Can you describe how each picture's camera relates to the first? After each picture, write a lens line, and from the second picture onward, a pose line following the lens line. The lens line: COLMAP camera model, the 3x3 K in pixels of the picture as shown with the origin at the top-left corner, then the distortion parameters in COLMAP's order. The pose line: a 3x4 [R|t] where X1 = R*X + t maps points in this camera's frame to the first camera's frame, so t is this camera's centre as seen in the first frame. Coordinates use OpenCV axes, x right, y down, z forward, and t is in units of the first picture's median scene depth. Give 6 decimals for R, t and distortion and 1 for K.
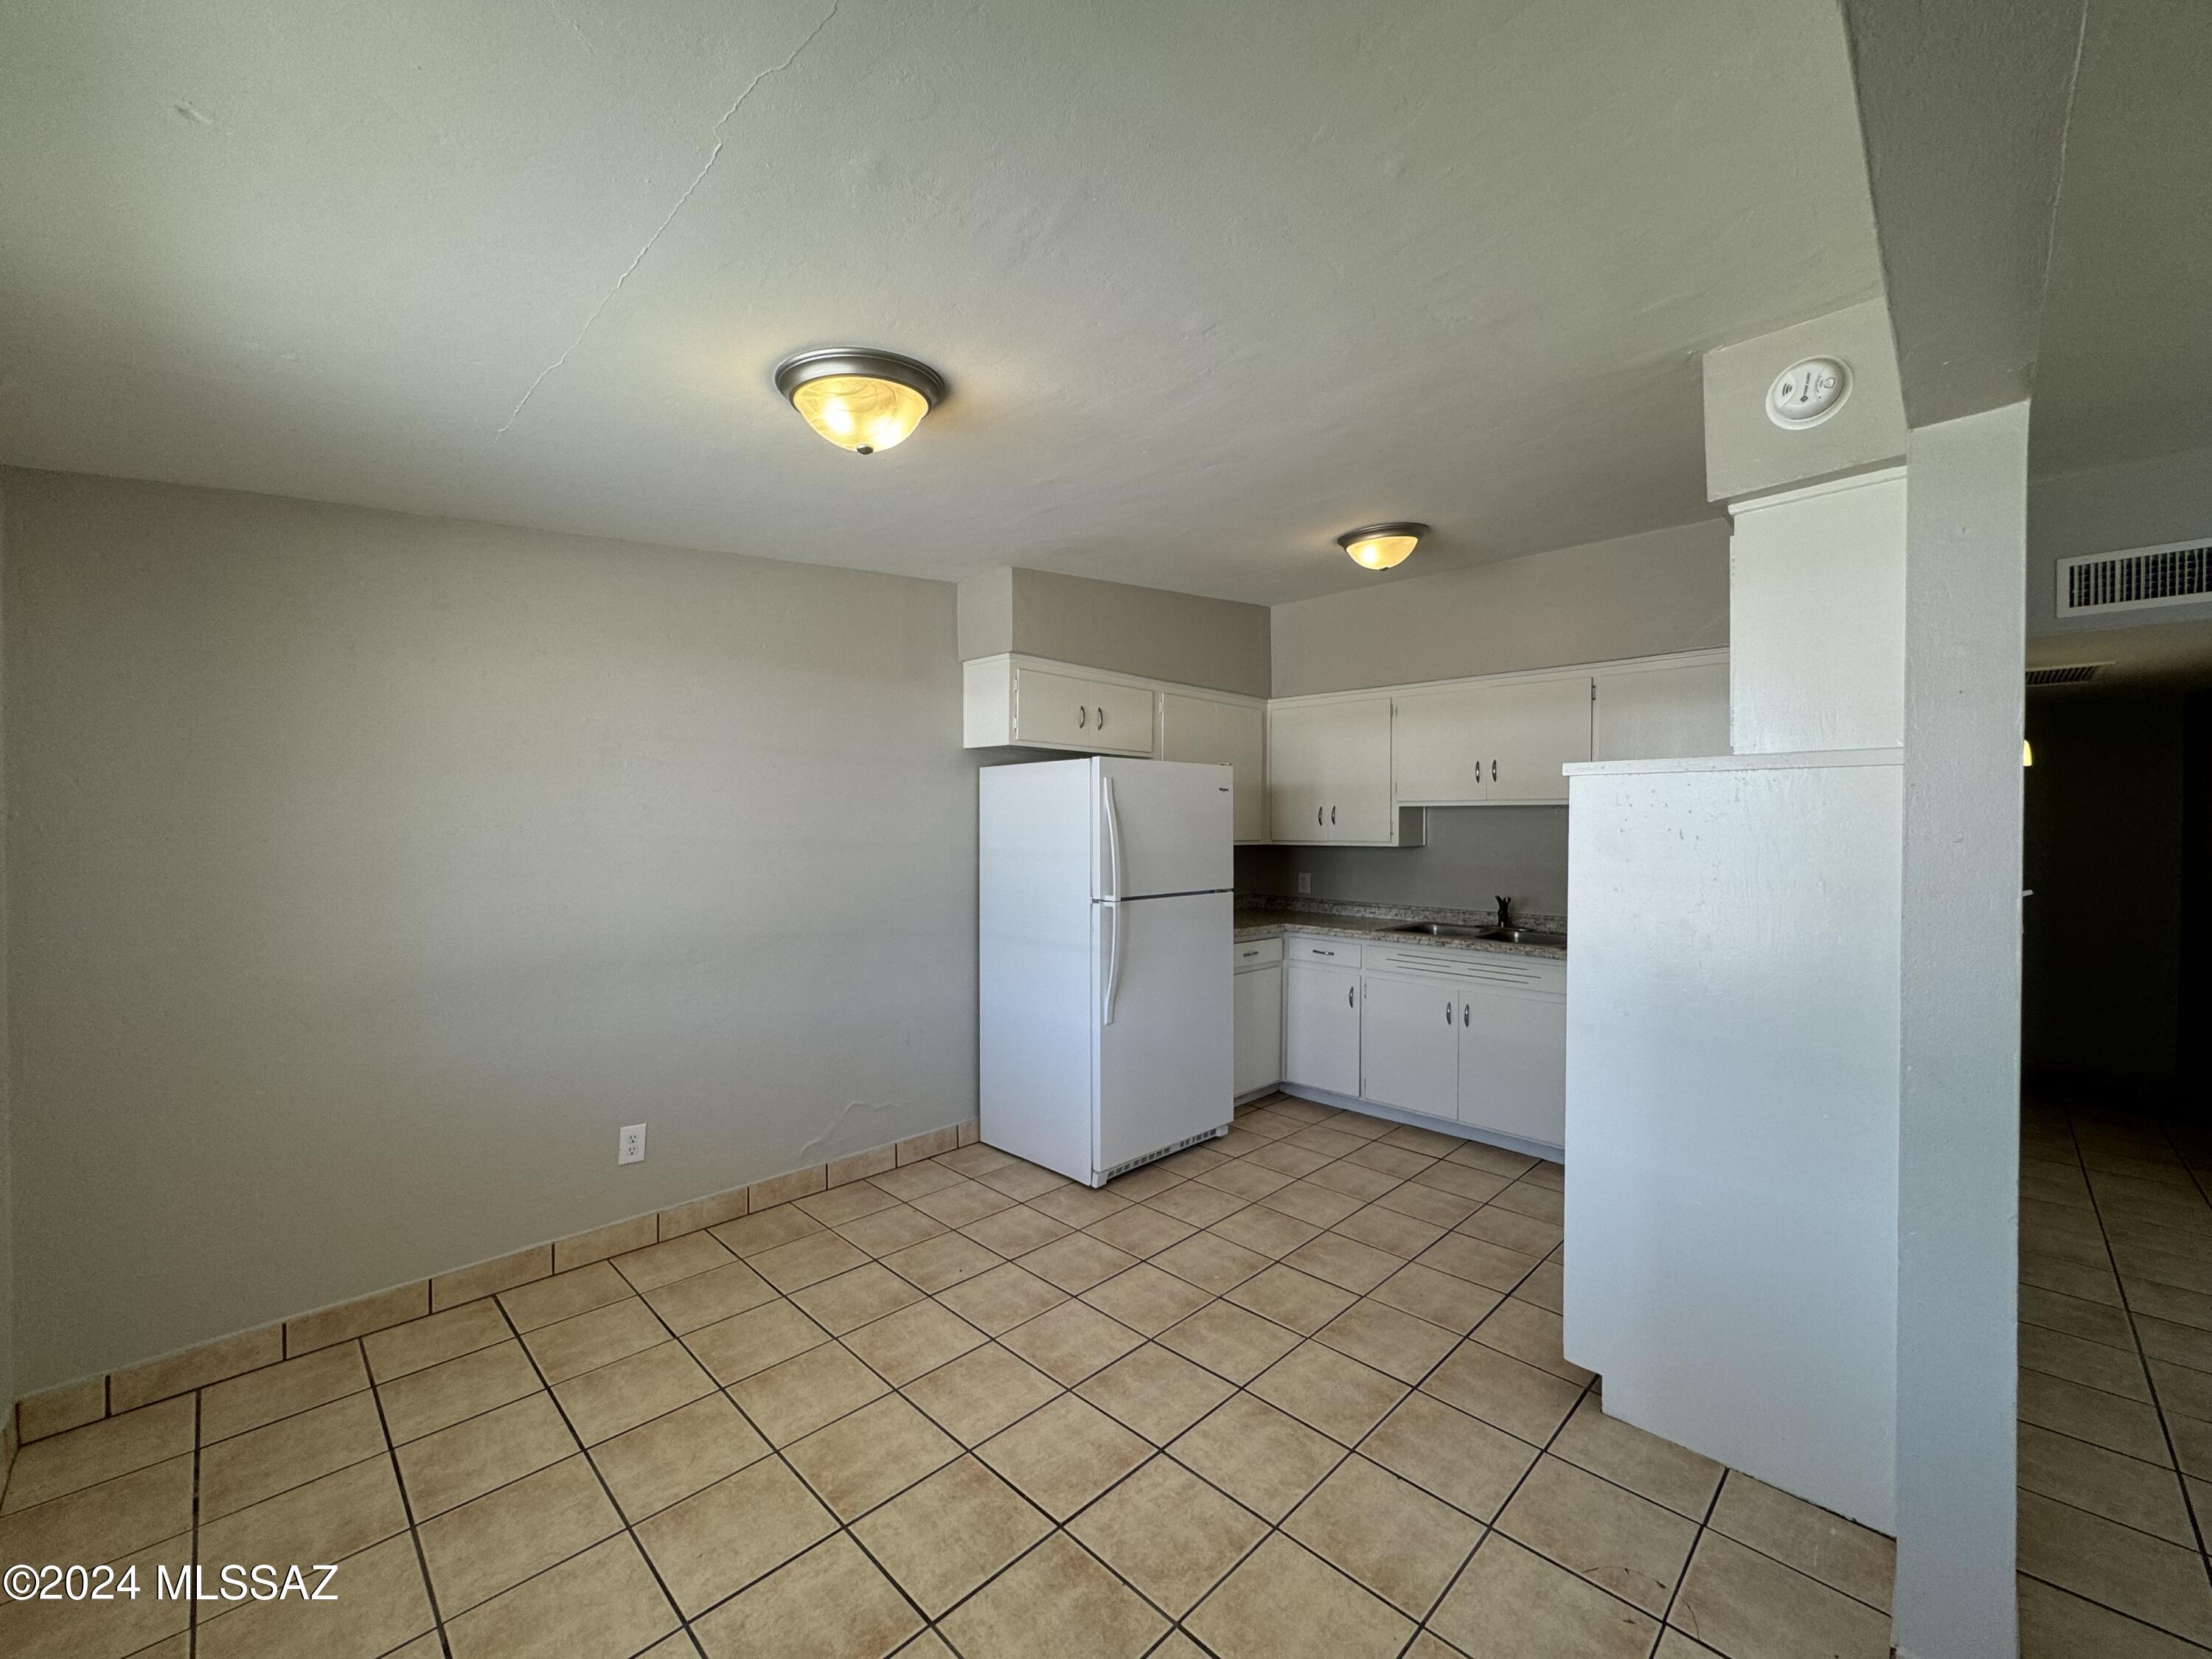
lens RADIAL K [[887.4, 0, 1106.0], [0, 887.4, 829.5], [0, 0, 1]] dist [-0.000956, 0.000223]
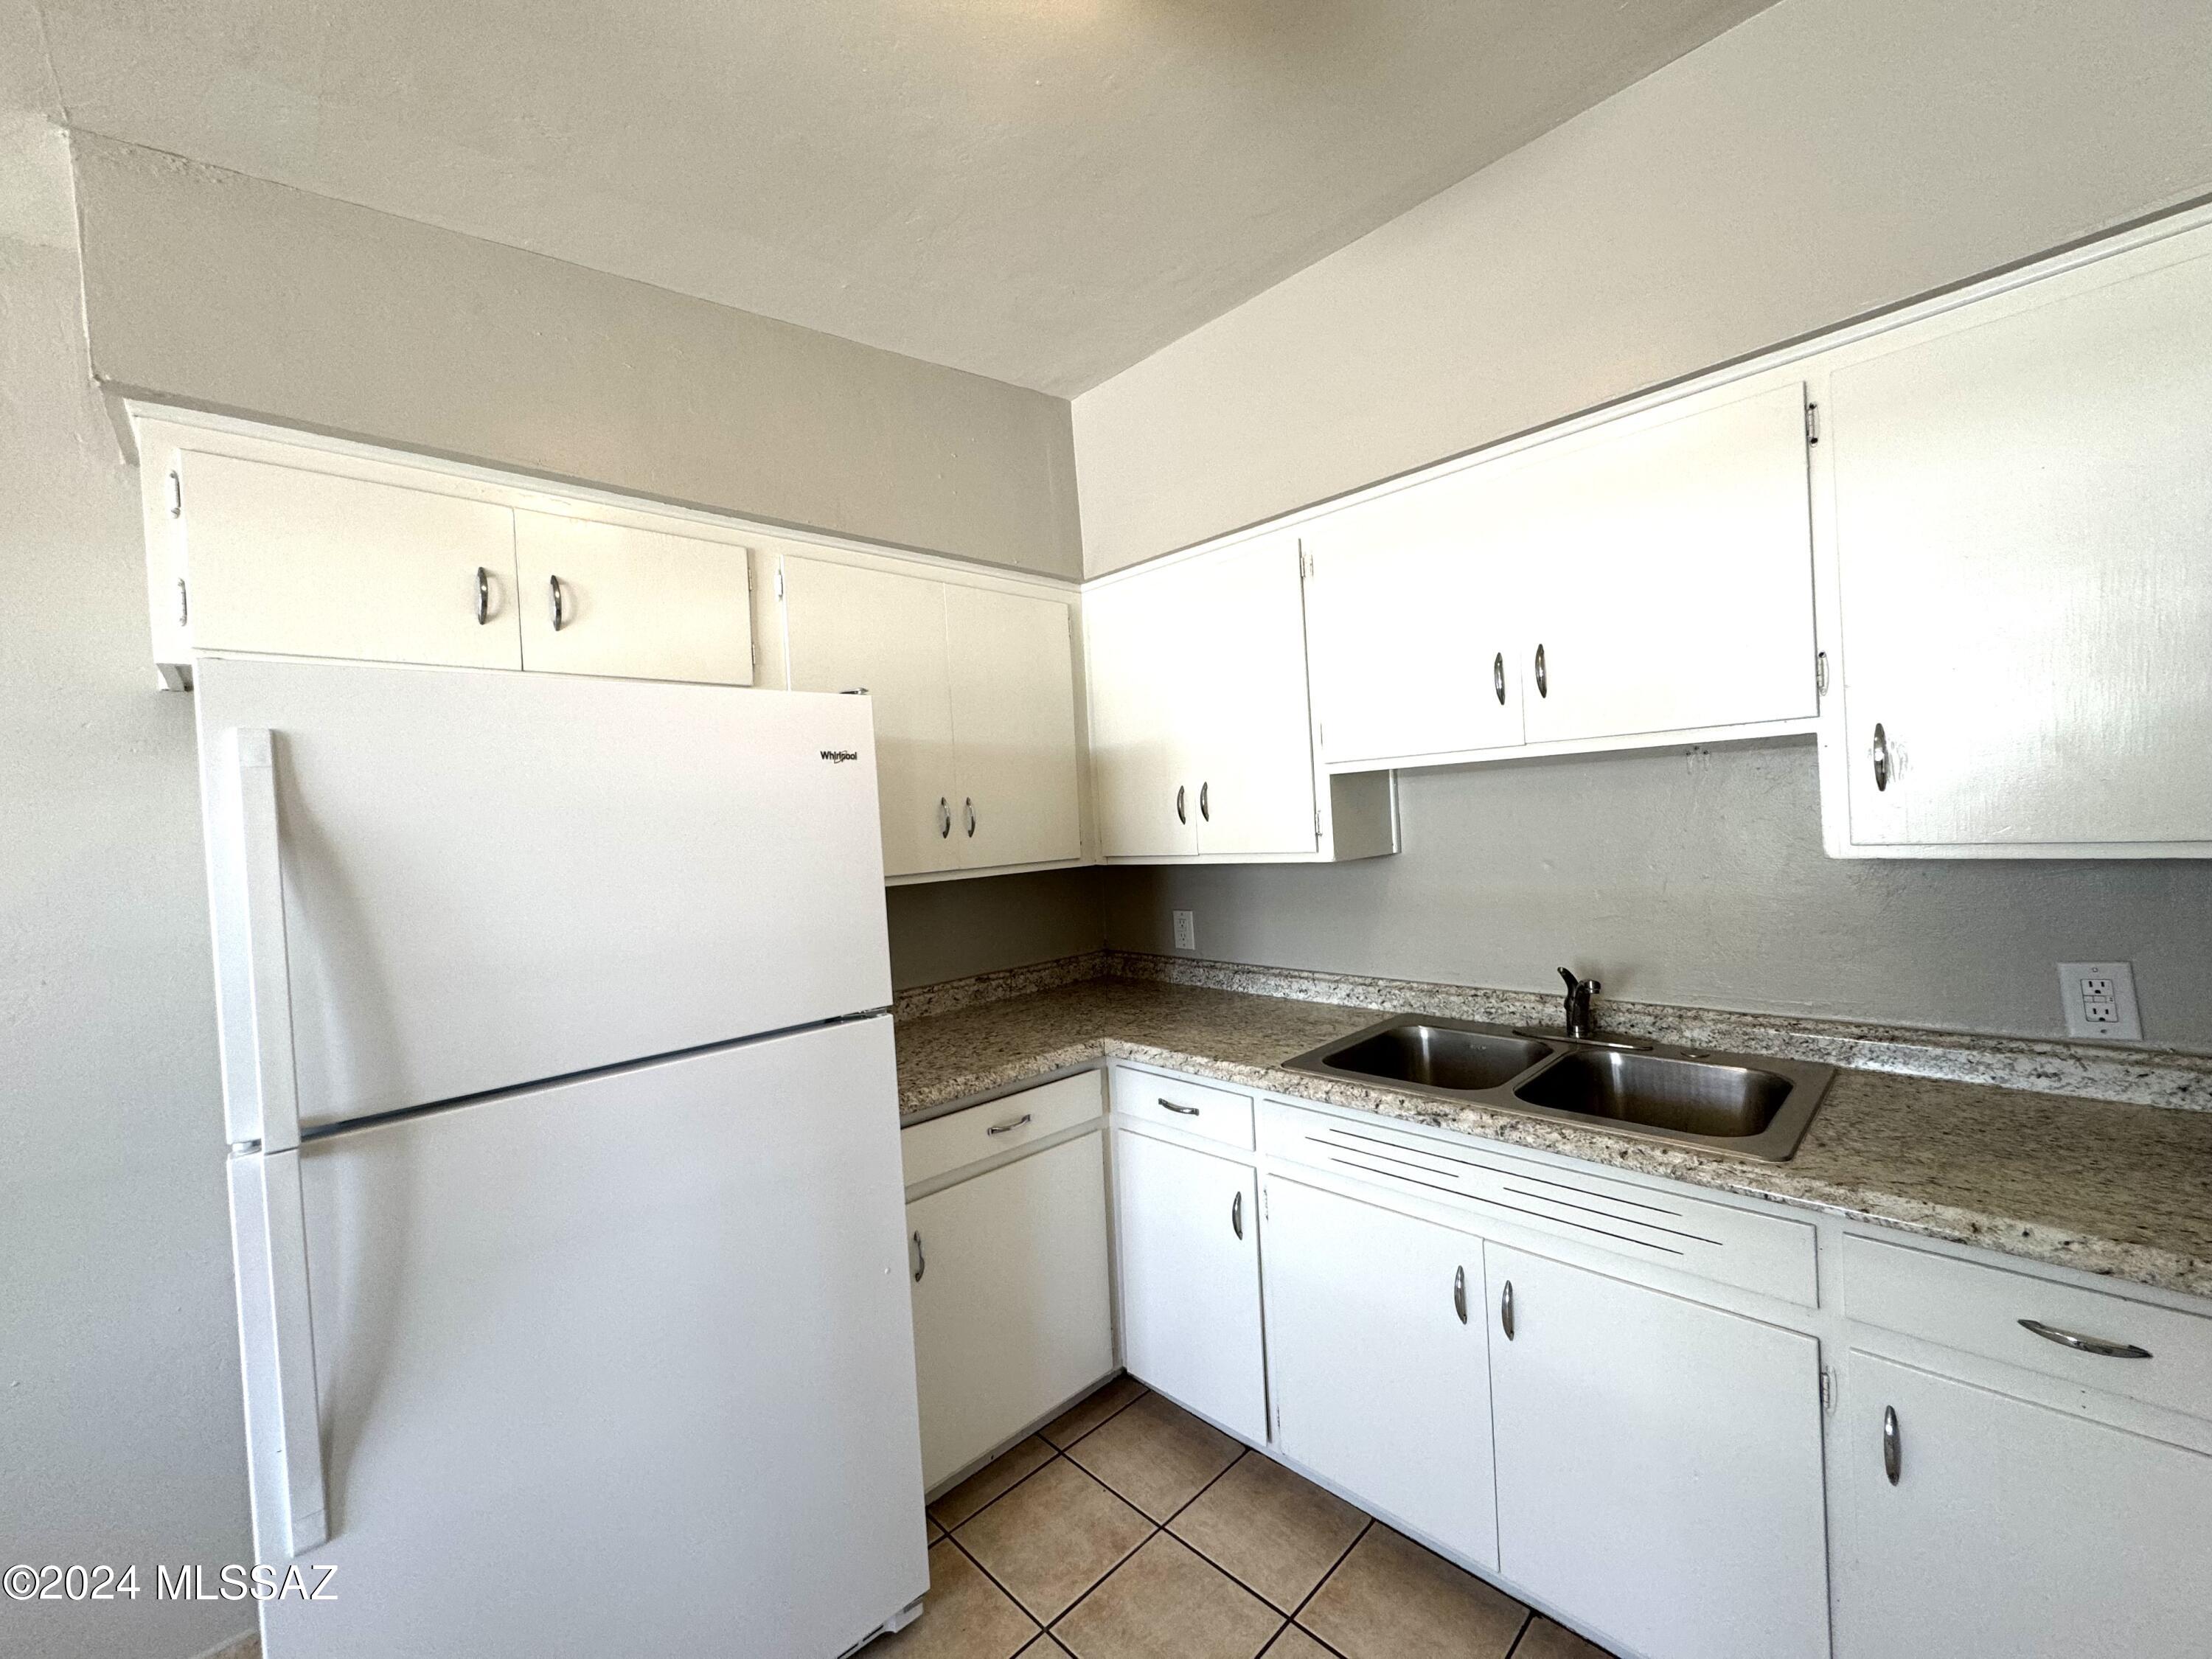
lens RADIAL K [[887.4, 0, 1106.0], [0, 887.4, 829.5], [0, 0, 1]] dist [-0.000956, 0.000223]
pose [[0.997914, -0.060788, -0.021727, 0.234439], [0.060933, 0.998123, 0.006091, -0.007681], [0.021316, -0.007402, 0.999745, 0.567061]]
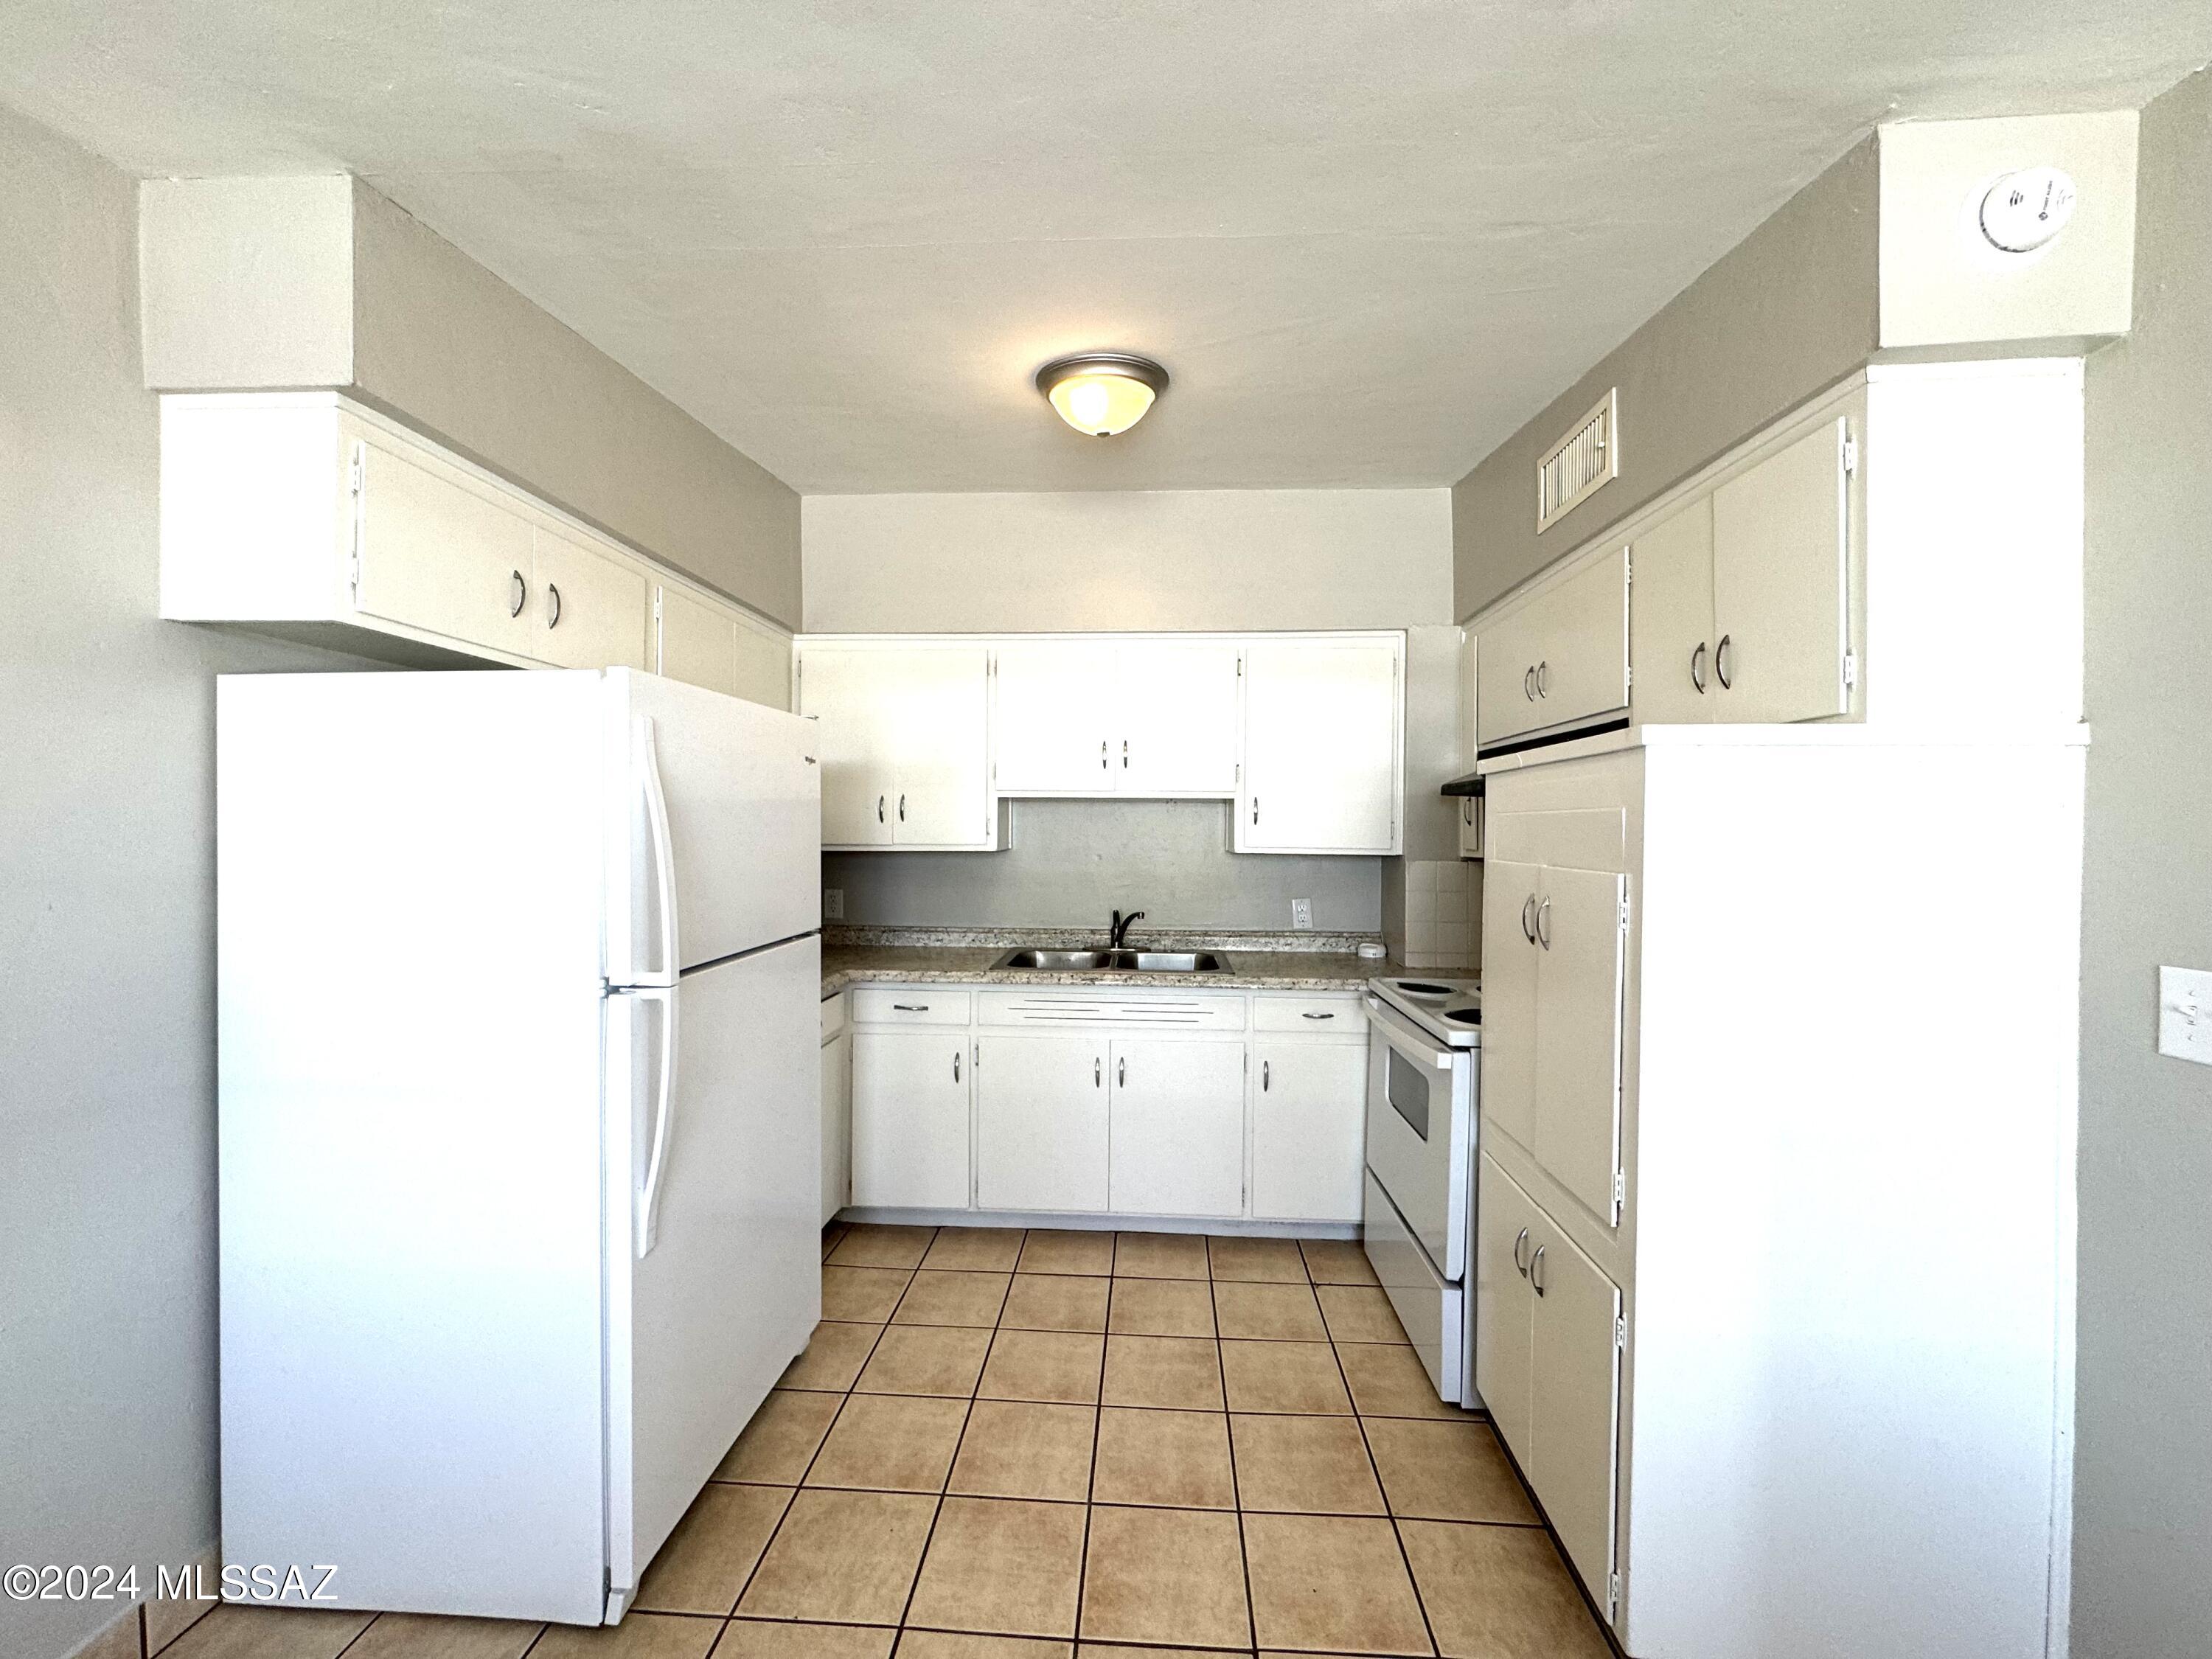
lens RADIAL K [[887.4, 0, 1106.0], [0, 887.4, 829.5], [0, 0, 1]] dist [-0.000956, 0.000223]
pose [[0.749915, -0.001992, 0.661532, -0.098423], [0.000031, 0.999996, 0.002976, -0.000972], [-0.661535, -0.002212, 0.749911, 0.401038]]
